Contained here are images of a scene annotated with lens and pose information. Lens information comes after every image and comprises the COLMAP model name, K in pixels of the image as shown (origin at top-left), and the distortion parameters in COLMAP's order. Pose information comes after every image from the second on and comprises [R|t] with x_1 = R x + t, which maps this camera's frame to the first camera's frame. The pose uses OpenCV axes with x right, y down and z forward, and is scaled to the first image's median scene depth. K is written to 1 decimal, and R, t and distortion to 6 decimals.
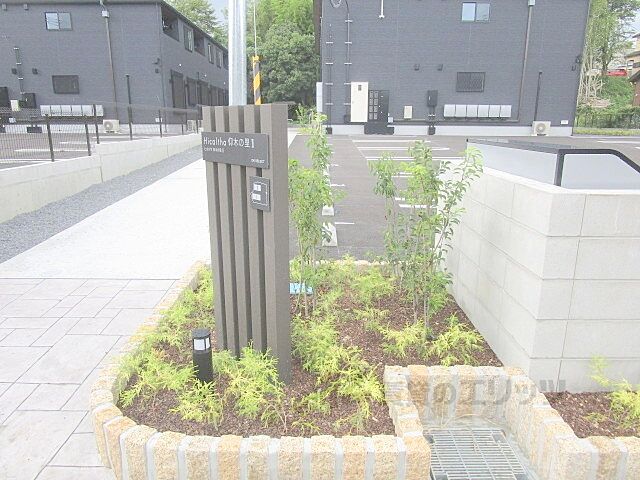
lens RADIAL K [[457.8, 0, 320.0], [0, 457.8, 240.0], [0, 0, 1]] dist [-0.011451, 0.000790]
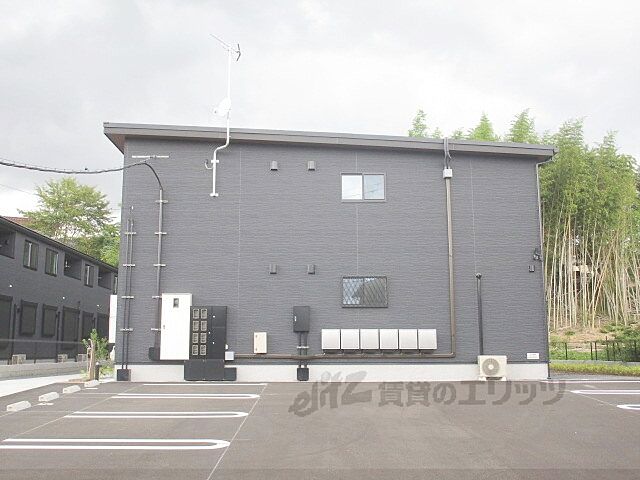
lens RADIAL K [[659.4, 0, 320.0], [0, 659.4, 240.0], [0, 0, 1]] dist [-0.044575, 0.000994]
pose [[0.999941, -0.007770, 0.007654, 0.260905], [0.010239, 0.910599, -0.413165, -0.051754], [-0.003760, 0.413219, 0.910624, 0.184376]]
